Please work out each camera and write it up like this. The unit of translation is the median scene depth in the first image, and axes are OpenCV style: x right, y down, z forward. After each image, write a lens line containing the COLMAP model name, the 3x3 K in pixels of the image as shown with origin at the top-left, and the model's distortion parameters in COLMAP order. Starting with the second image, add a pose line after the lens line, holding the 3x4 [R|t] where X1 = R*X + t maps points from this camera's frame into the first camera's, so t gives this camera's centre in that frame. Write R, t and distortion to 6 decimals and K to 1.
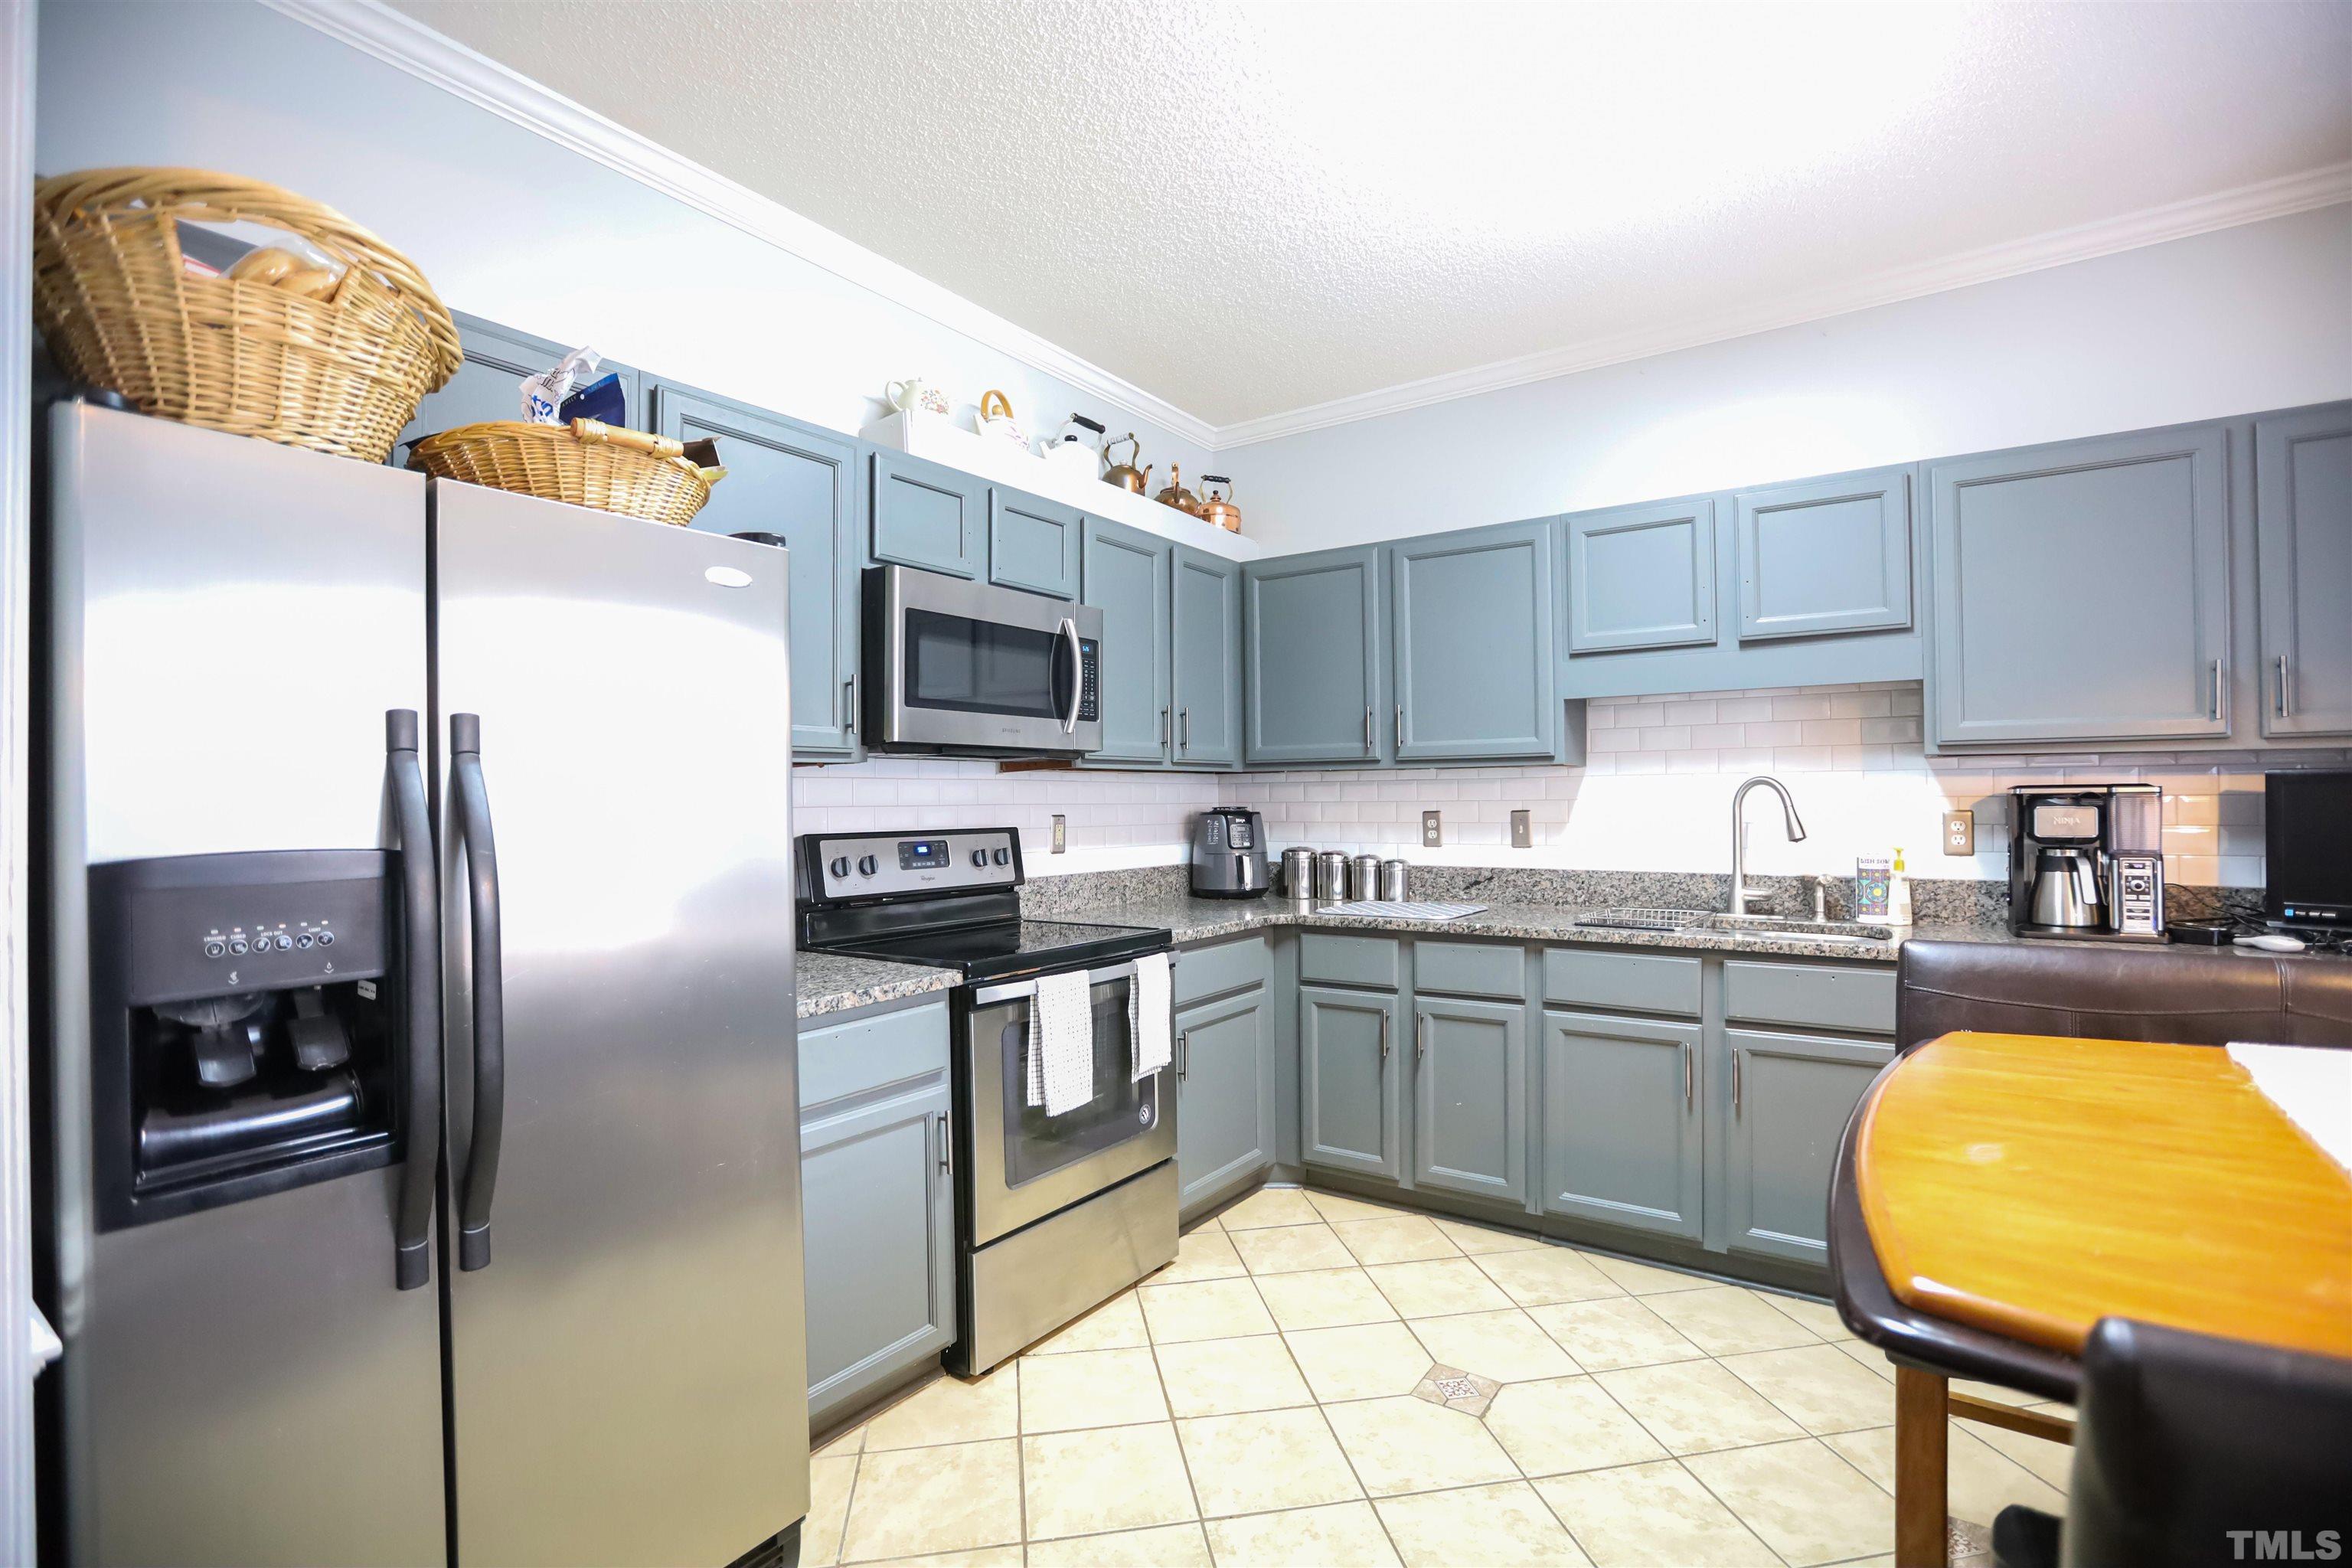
lens RADIAL K [[1083.8, 0, 1180.6], [0, 1083.8, 795.0], [0, 0, 1]] dist [-0.022526, 0.006773]
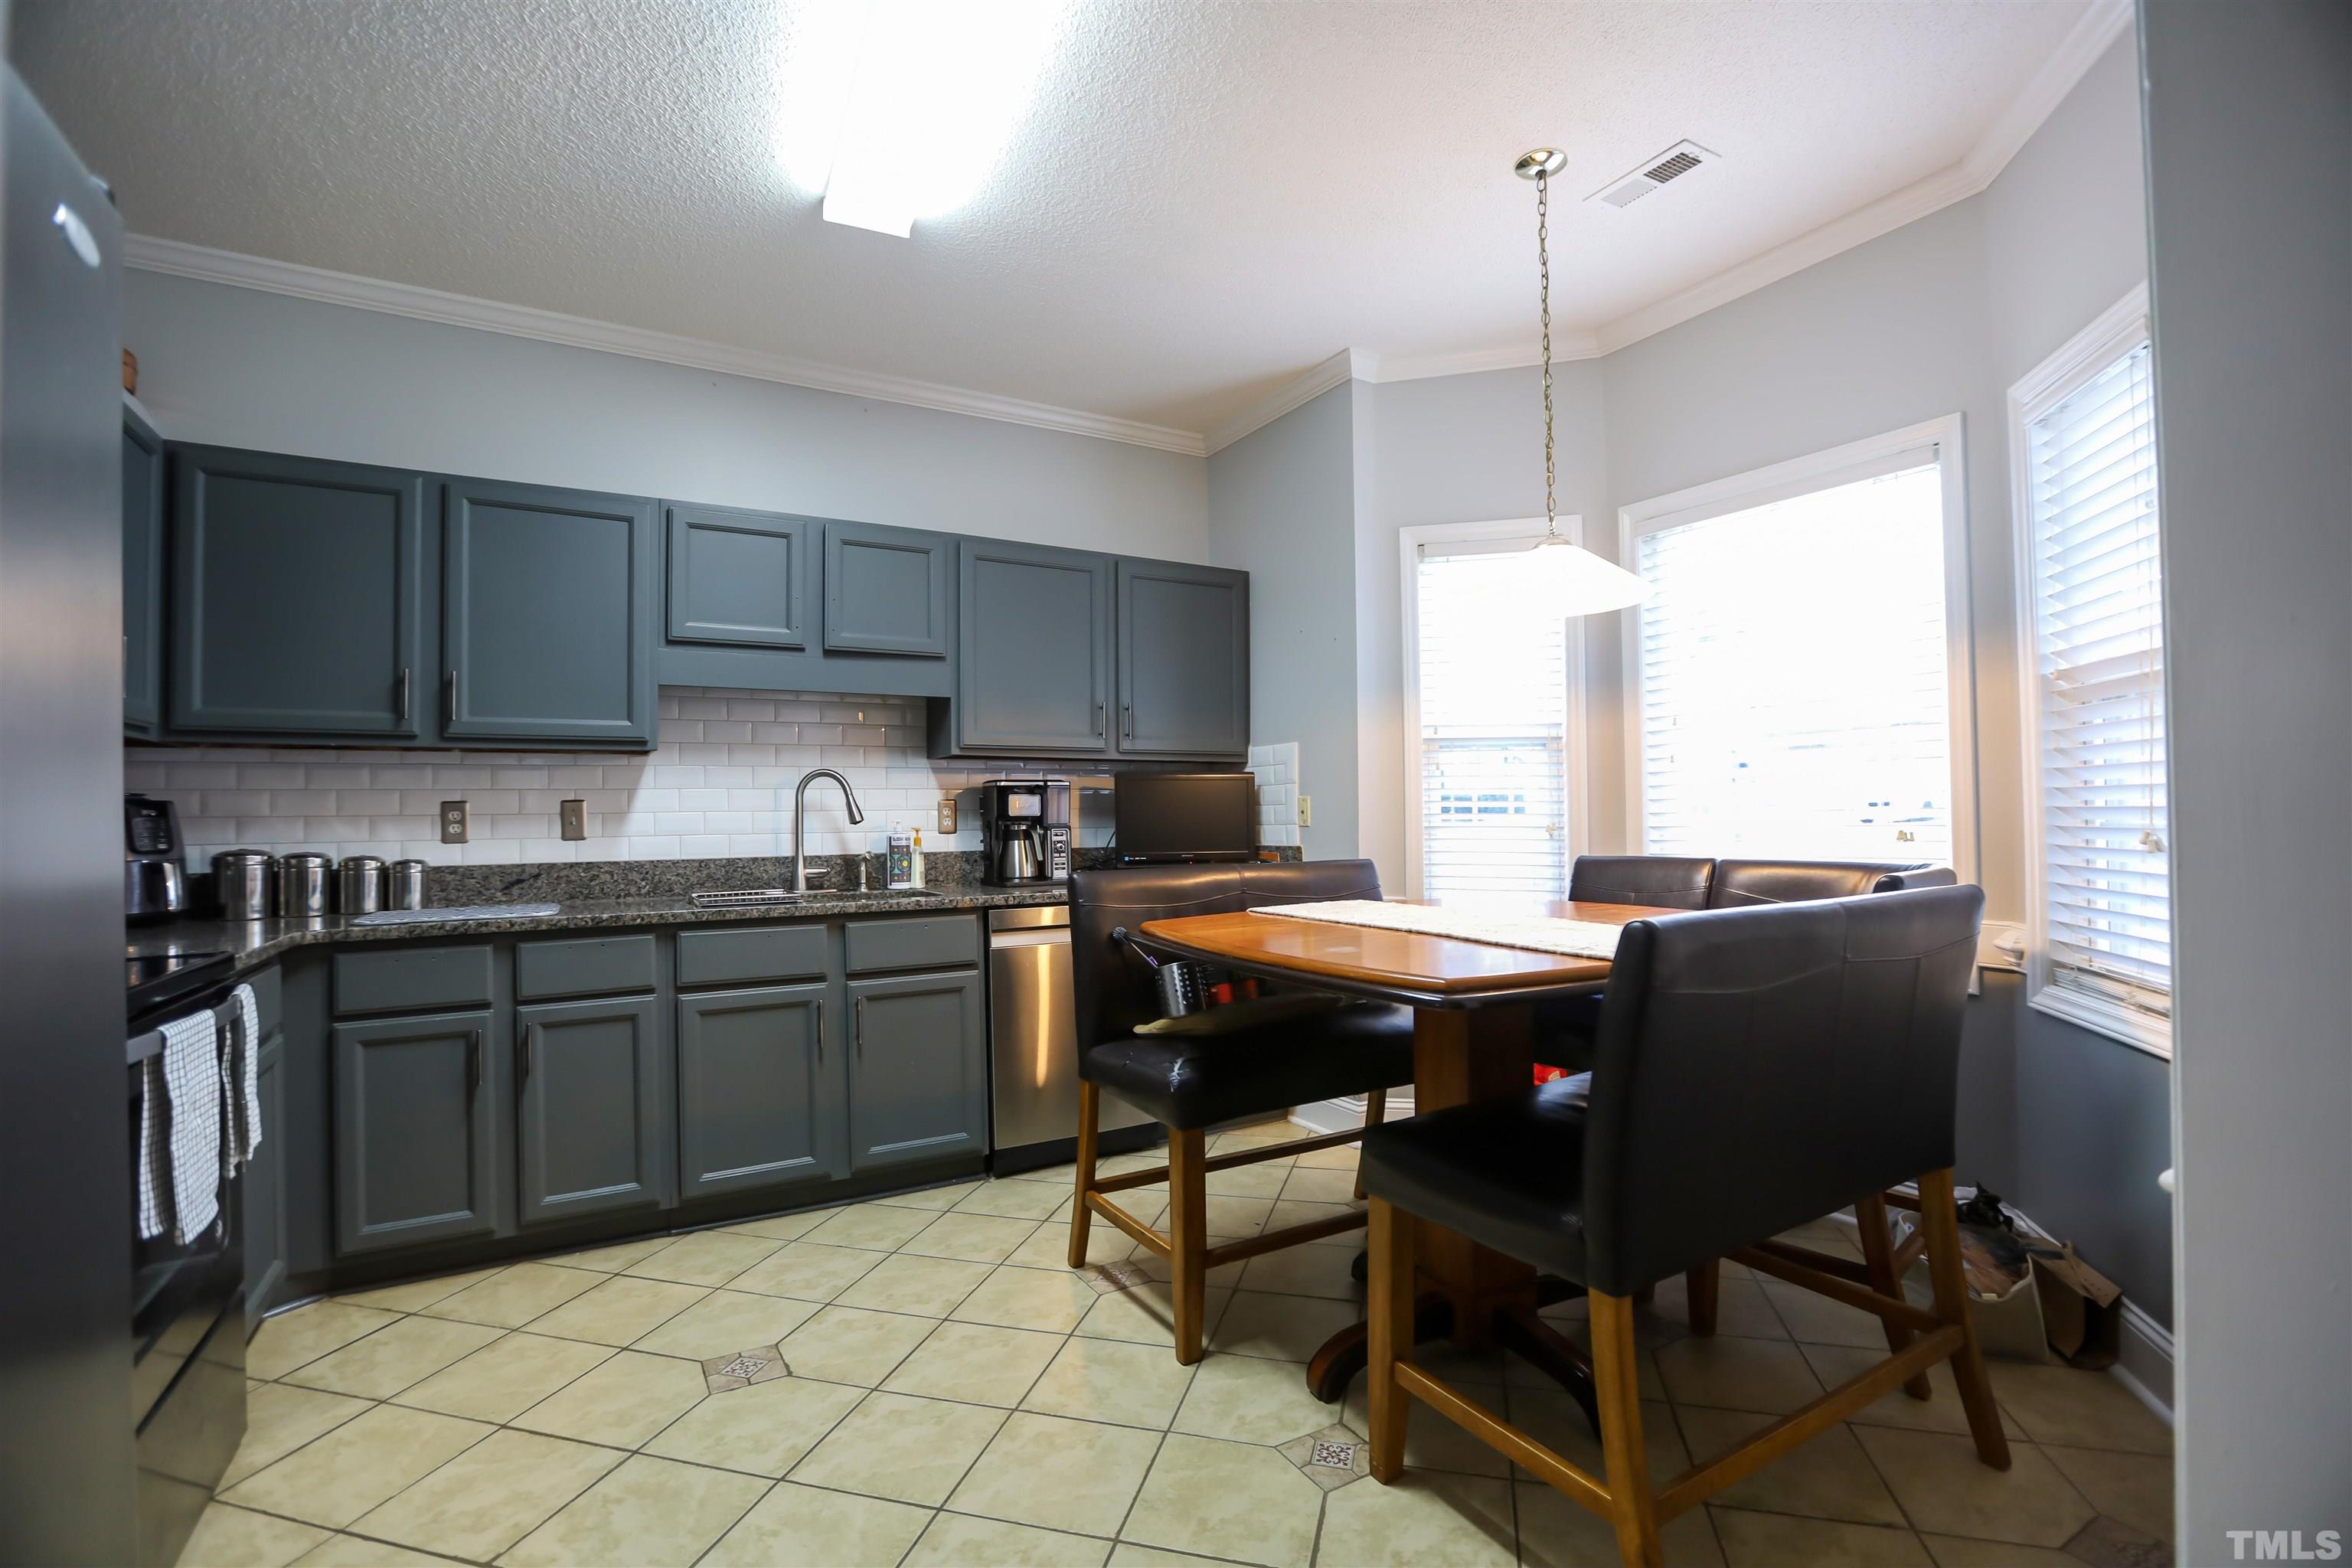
lens RADIAL K [[1083.8, 0, 1170.7], [0, 1083.8, 793.3], [0, 0, 1]] dist [-0.022526, 0.006773]
pose [[0.431642, 0.022501, 0.901764, -0.341171], [0.005740, 0.999600, -0.027690, 0.042048], [-0.902027, 0.017129, 0.431340, 0.158354]]
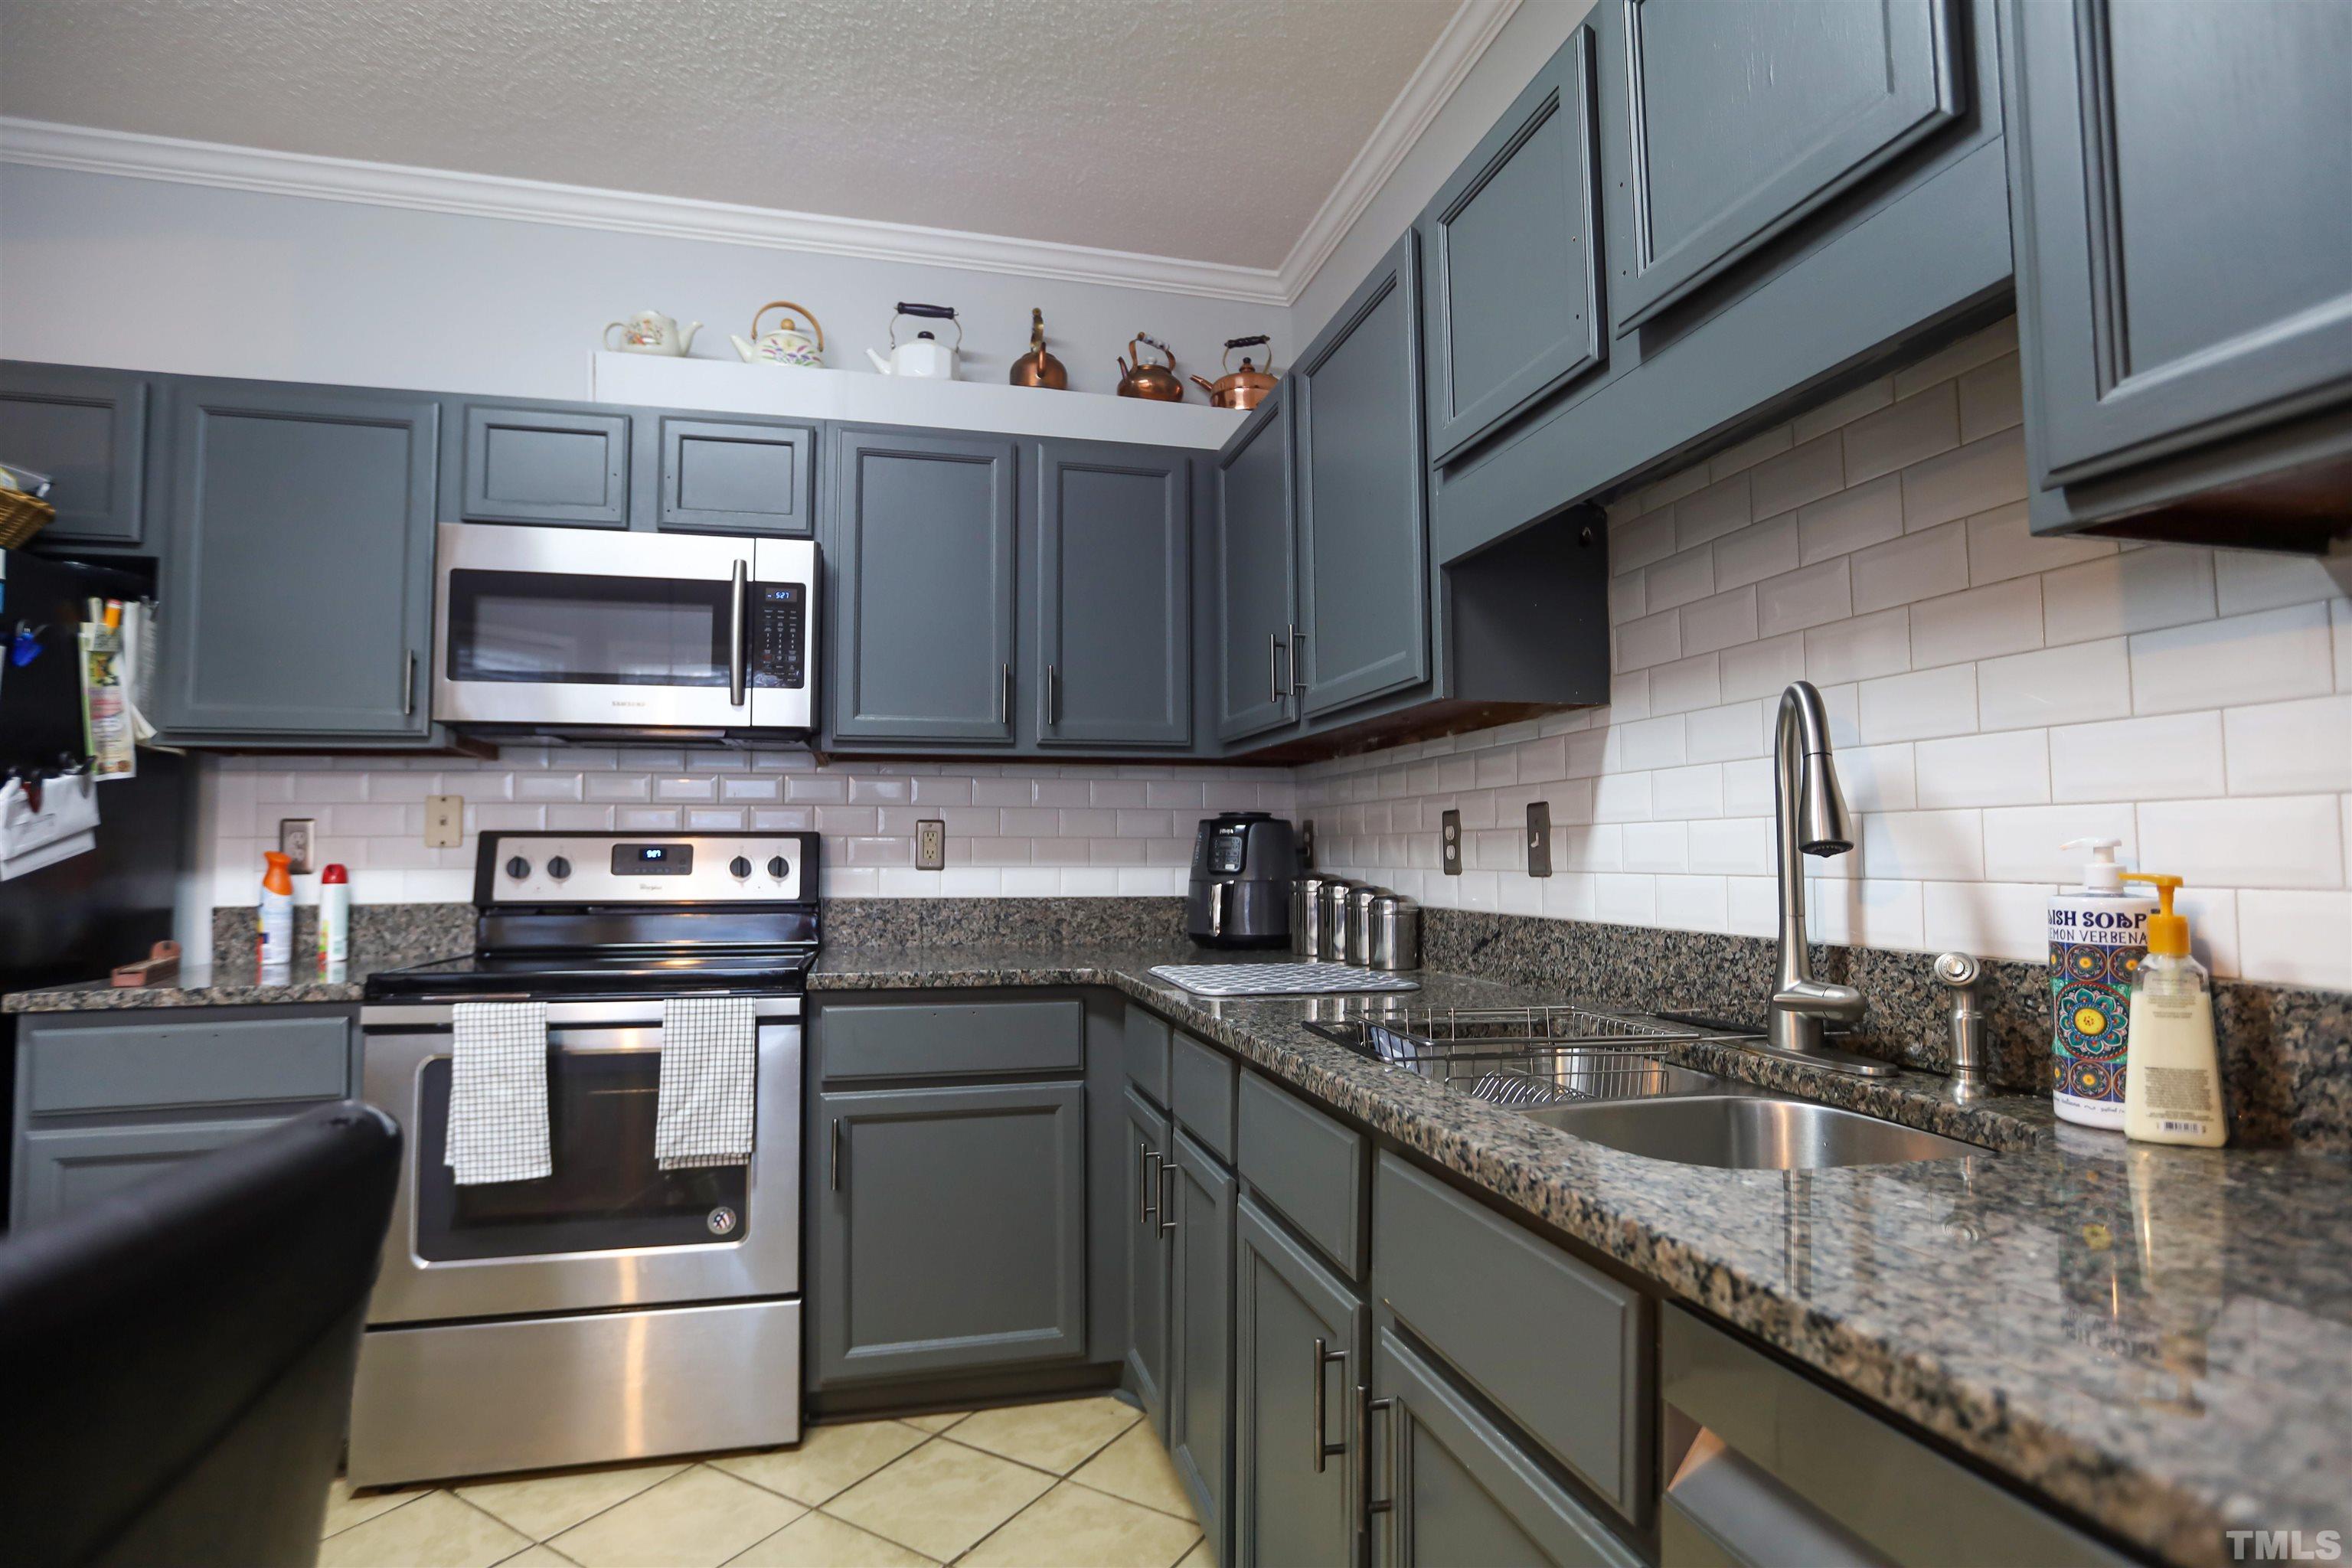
lens RADIAL K [[1174.2, 0, 1163.5], [0, 1174.2, 795.7], [0, 0, 1]] dist [-0.006209, 0.000894]
pose [[0.743199, -0.025417, -0.668587, 0.633712], [-0.003175, 0.999133, -0.041512, 0.039043], [0.669063, 0.032974, 0.742474, 0.539563]]
